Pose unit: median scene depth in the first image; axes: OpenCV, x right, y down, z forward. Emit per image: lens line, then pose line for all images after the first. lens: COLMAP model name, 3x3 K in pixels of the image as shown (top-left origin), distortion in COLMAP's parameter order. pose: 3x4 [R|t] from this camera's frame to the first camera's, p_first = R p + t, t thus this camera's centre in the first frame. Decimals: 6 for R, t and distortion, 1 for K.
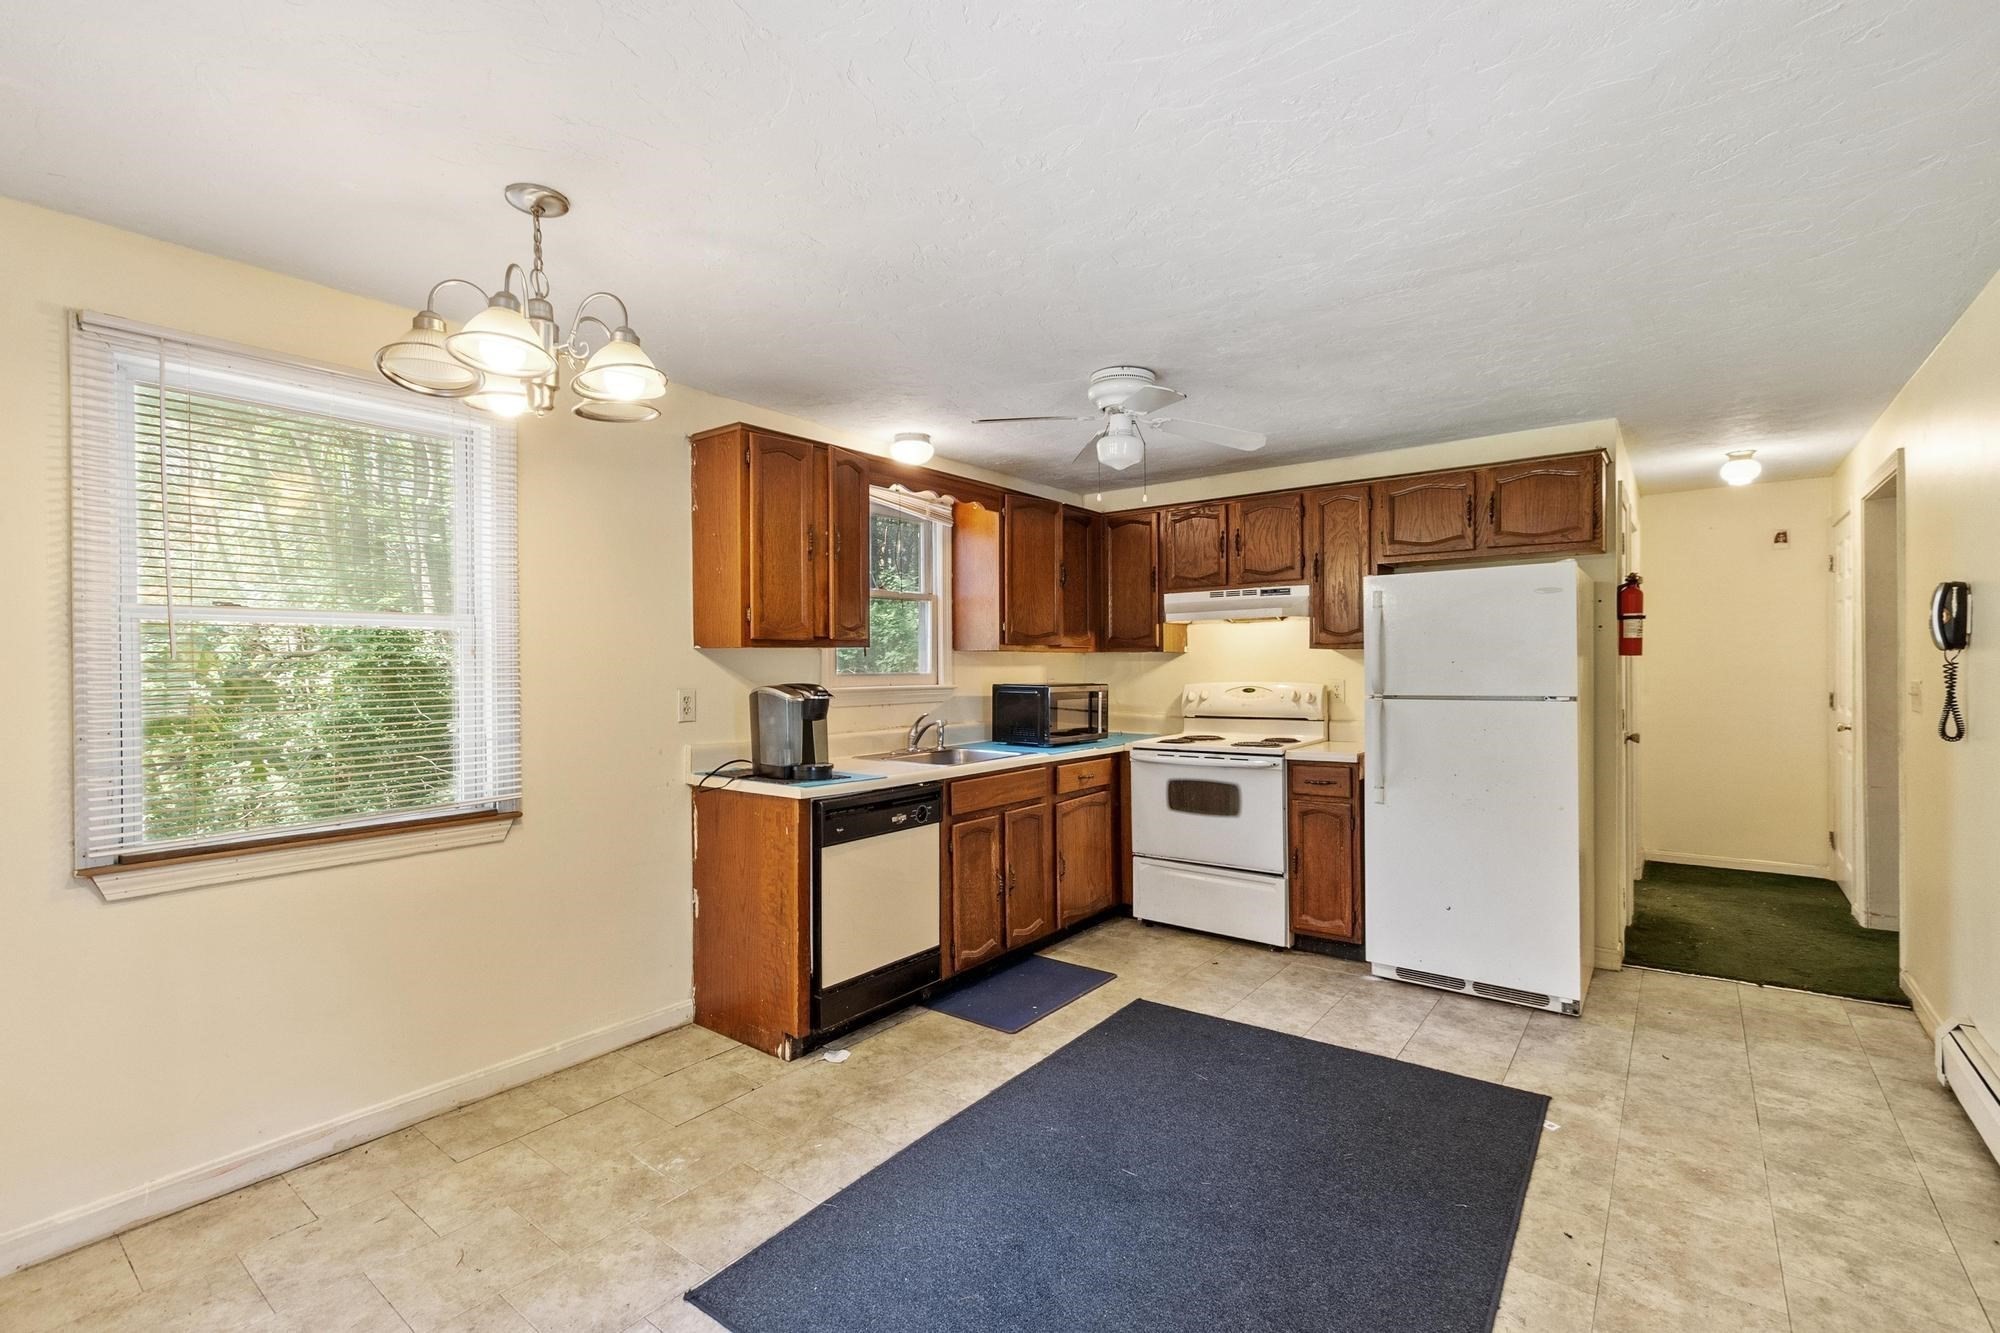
lens RADIAL K [[879.3, 0, 1000.0], [0, 879.3, 673.3], [0, 0, 1]] dist [-0.001809, -0.000013]
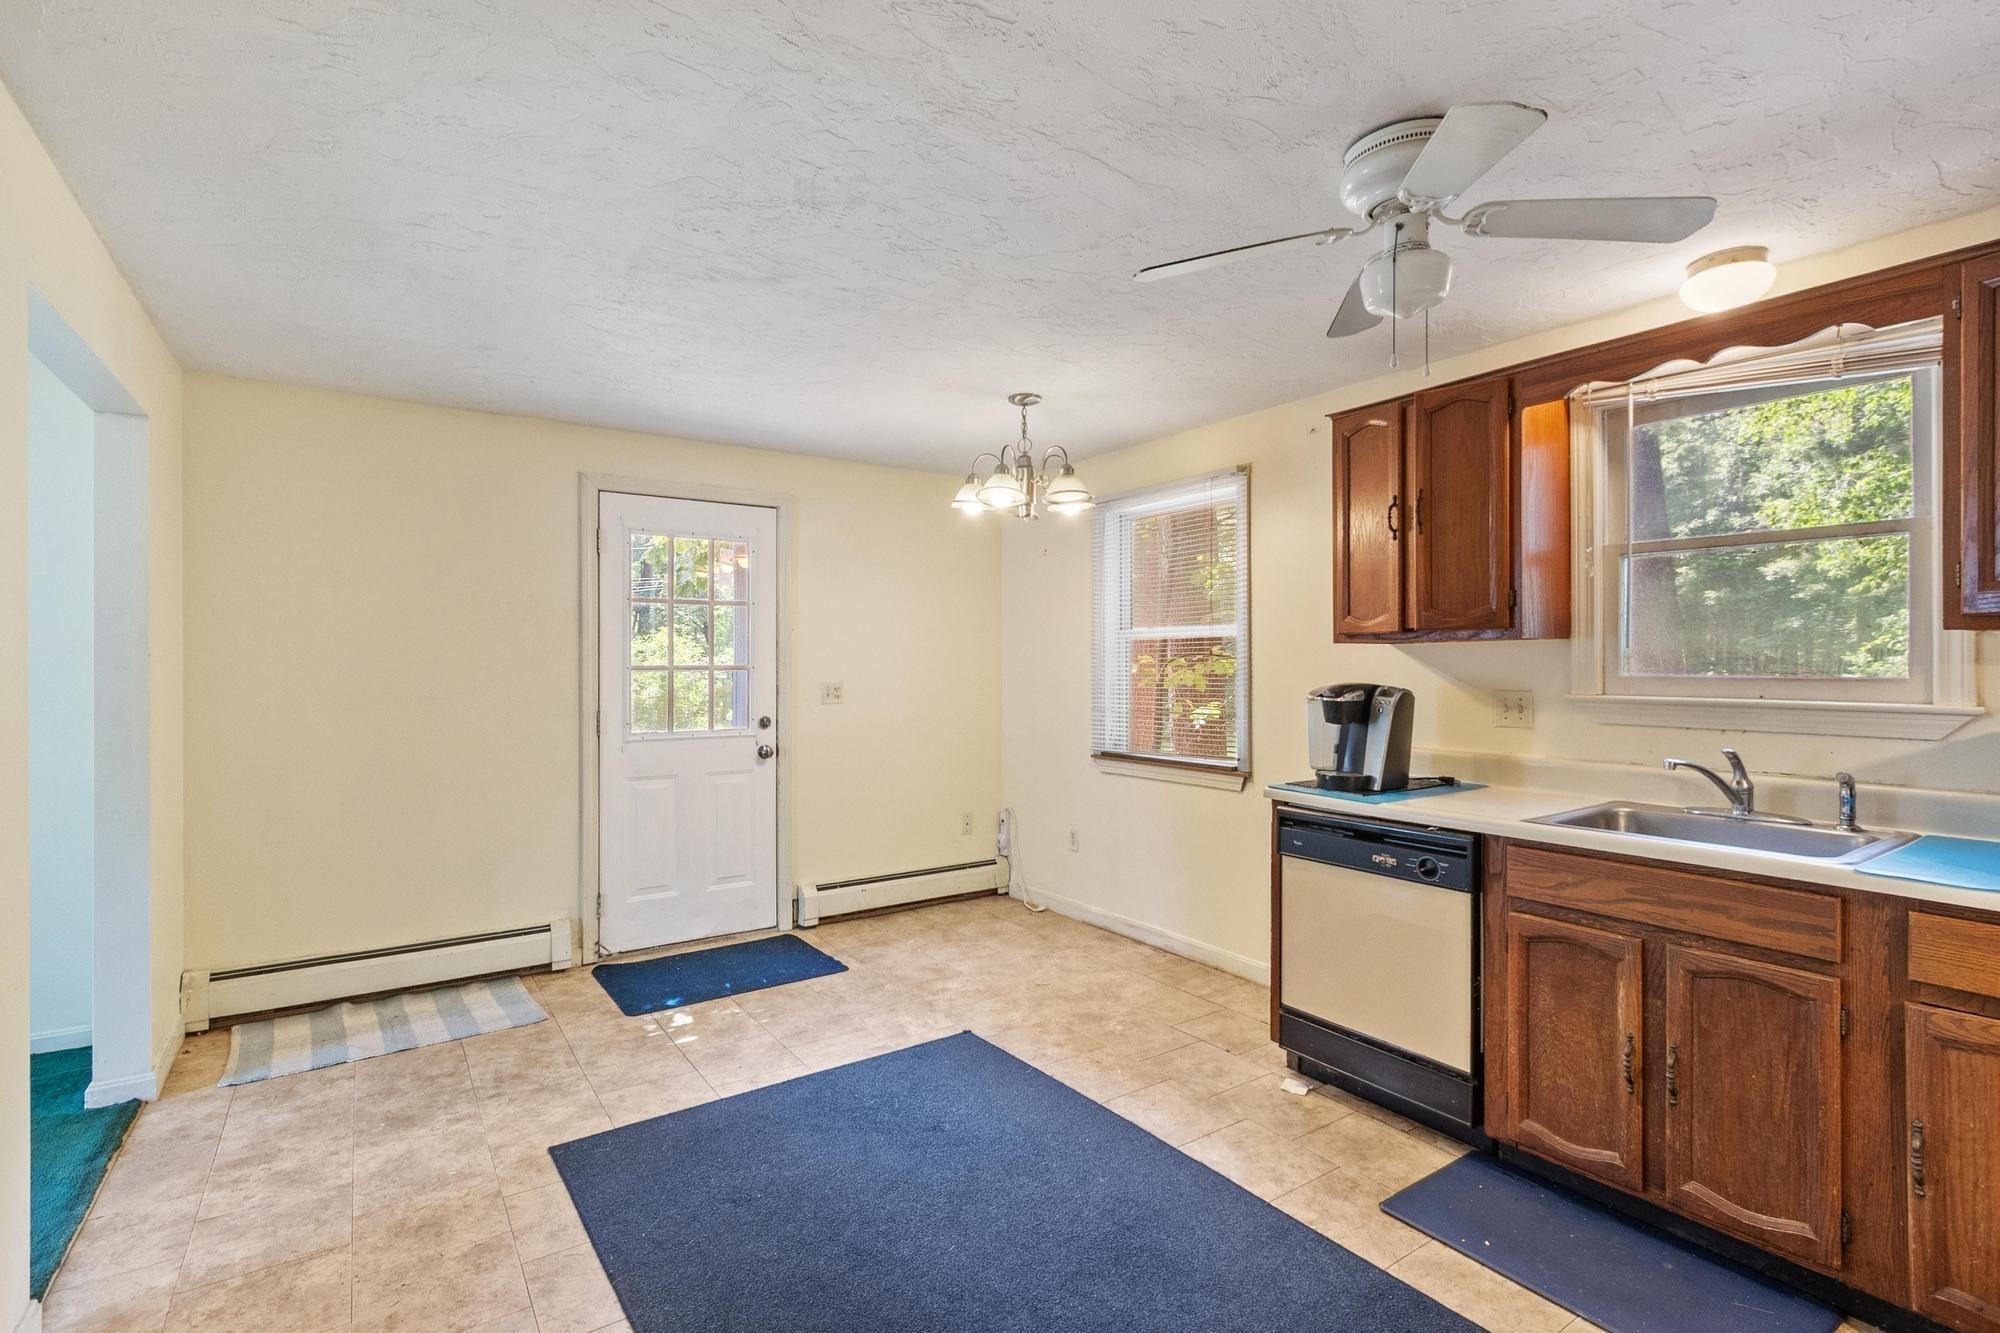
lens RADIAL K [[923.1, 0, 991.9], [0, 923.1, 663.0], [0, 0, 1]] dist [-0.001179, -0.001039]
pose [[-0.308184, 0.008000, -0.951293, 0.782981], [-0.005080, 0.999937, 0.010055, -0.016081], [0.951313, 0.007931, -0.308124, 0.935305]]
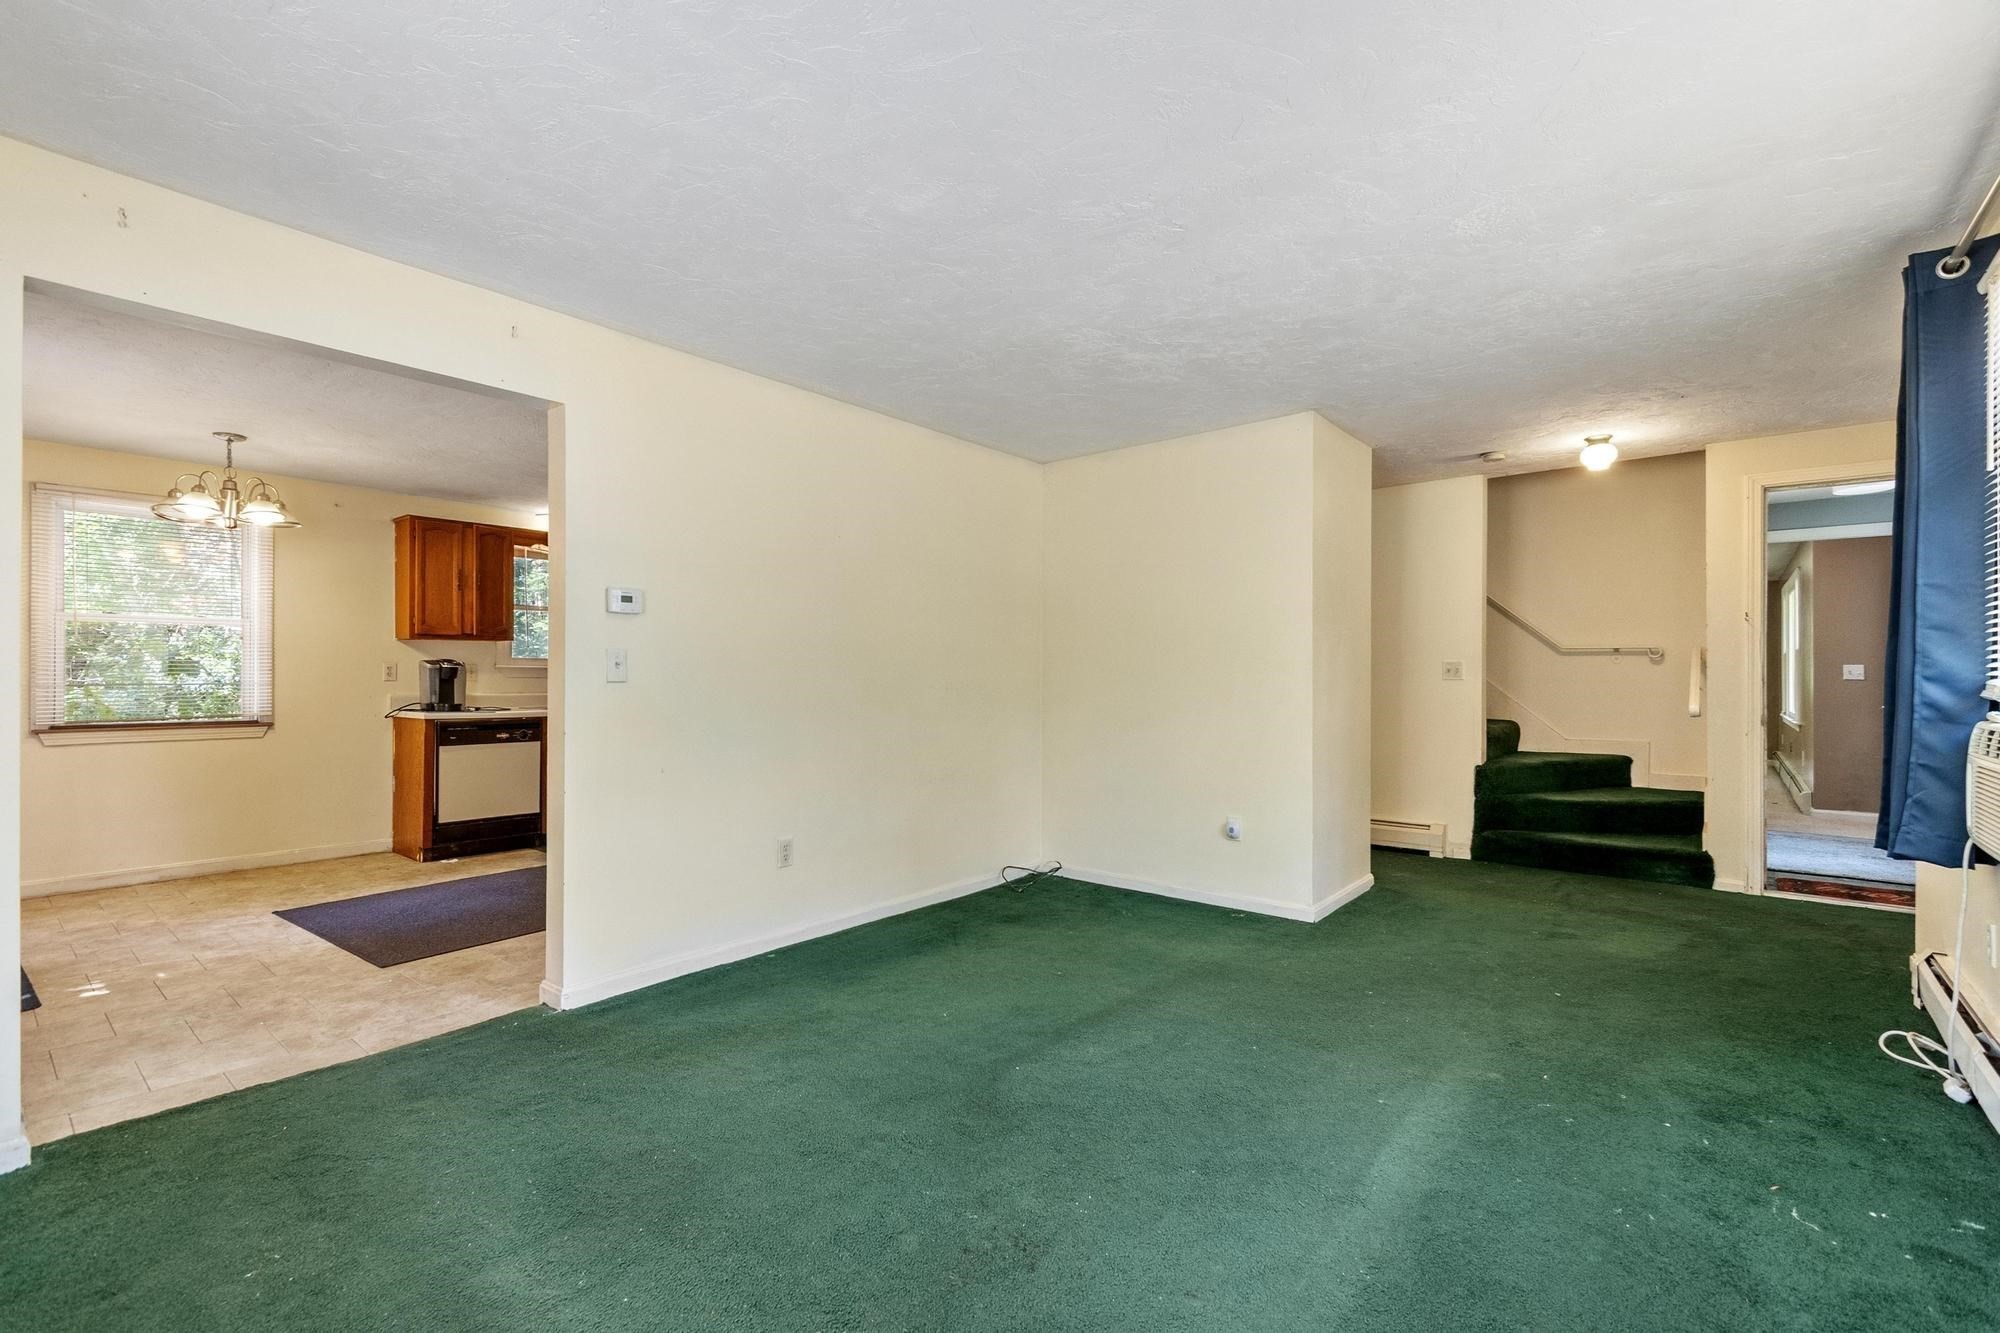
lens RADIAL K [[871.1, 0, 995.5], [0, 871.1, 683.5], [0, 0, 1]] dist [0.000611, 0.000504]
pose [[0.999504, 0.007121, -0.030687, 0.949417], [-0.007256, 0.999964, -0.004304, 0.060590], [0.030655, 0.004524, 0.999520, -0.740975]]
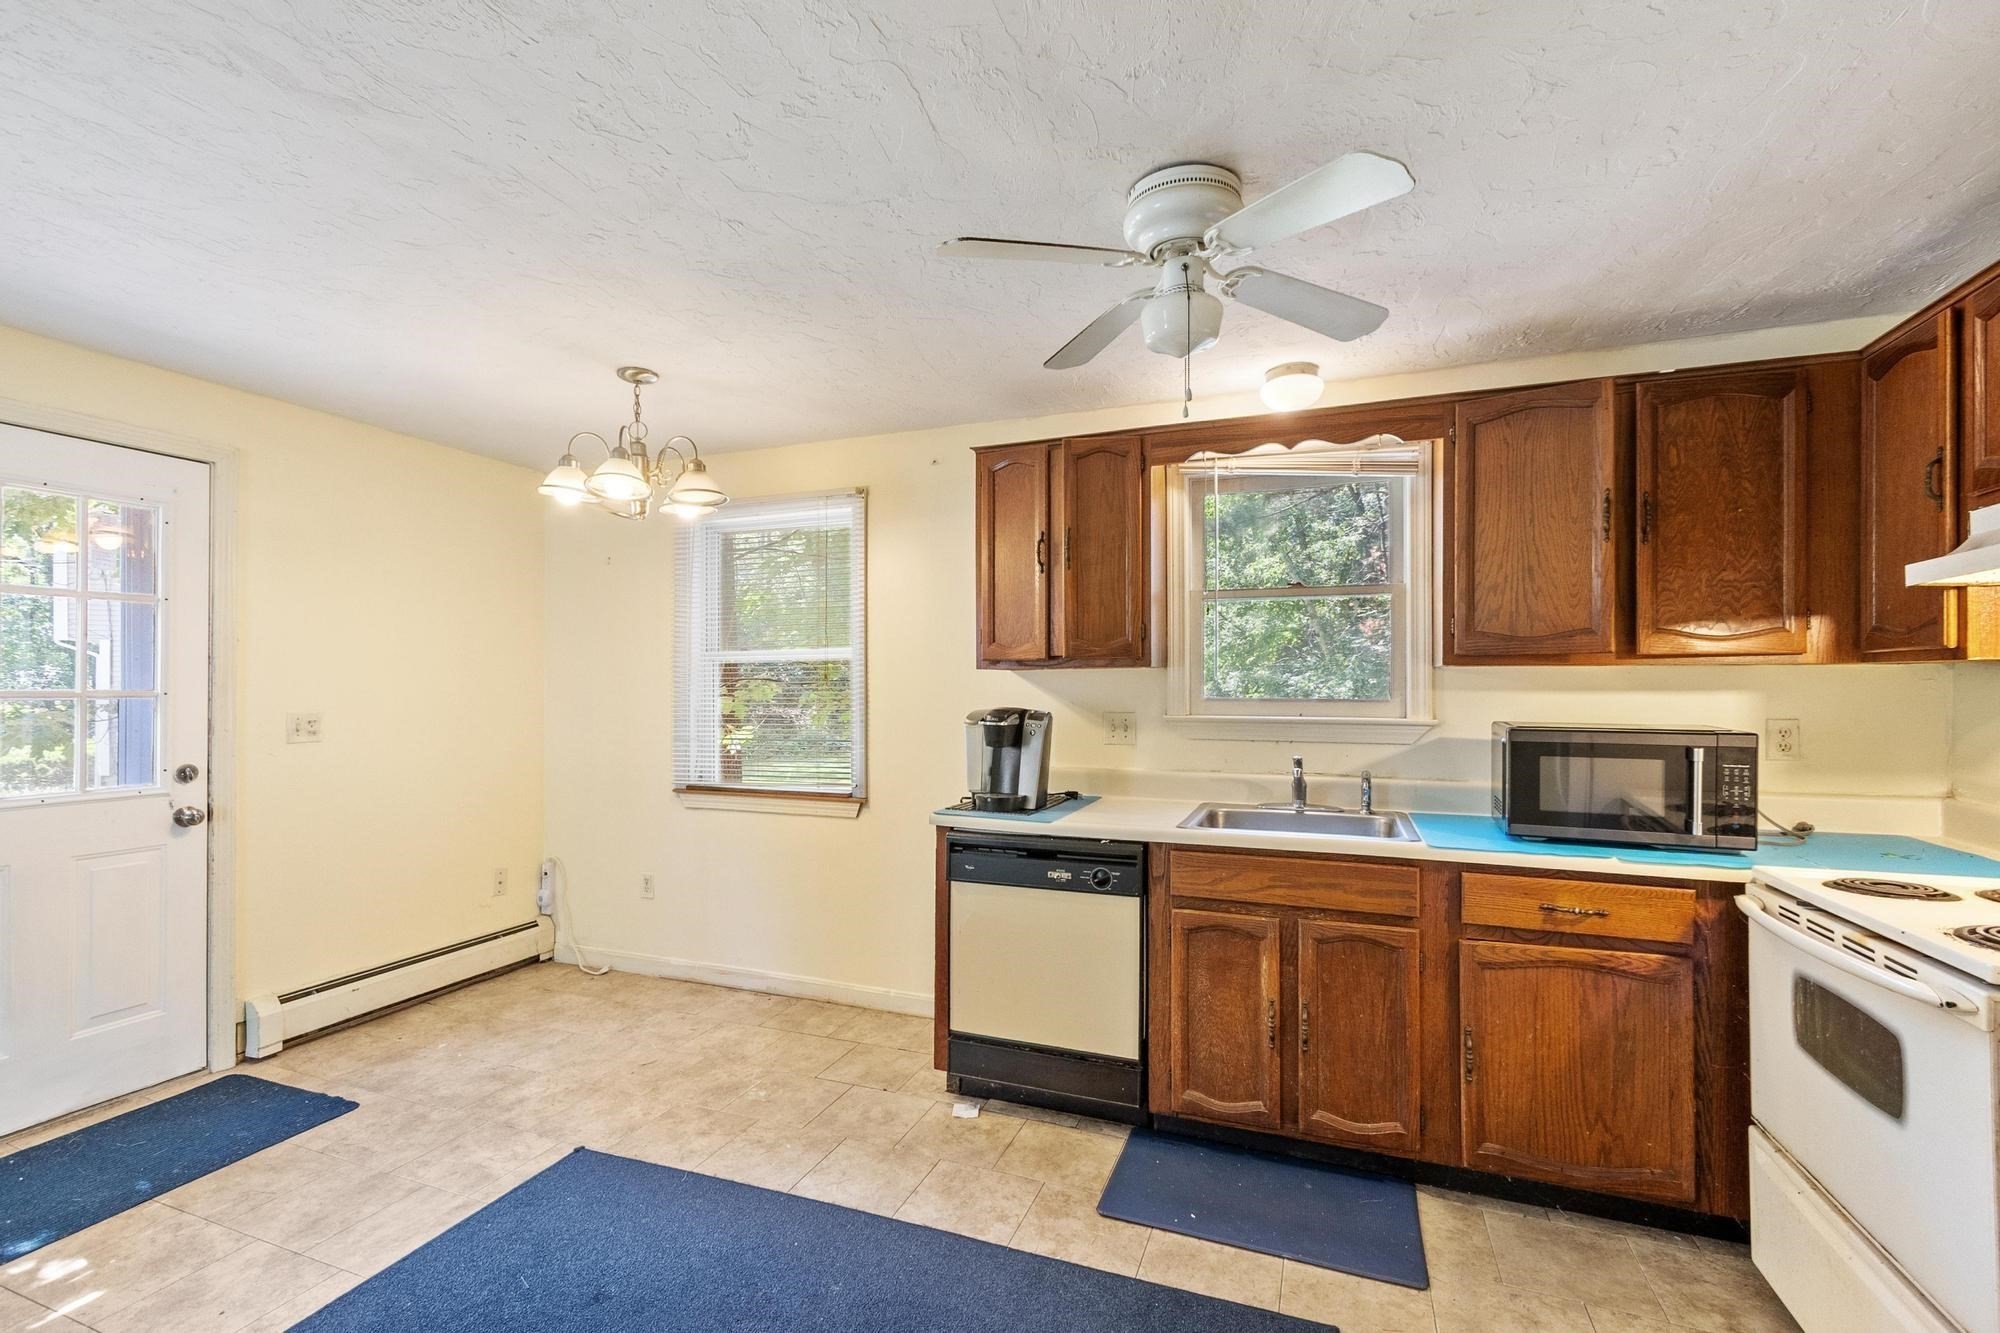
lens RADIAL K [[871.1, 0, 995.5], [0, 871.1, 683.5], [0, 0, 1]] dist [0.000611, 0.000504]
pose [[0.281067, 0.005427, -0.959673, 0.661051], [-0.011010, 0.999936, 0.002430, -0.015572], [0.959625, 0.009883, 0.281109, 0.723790]]
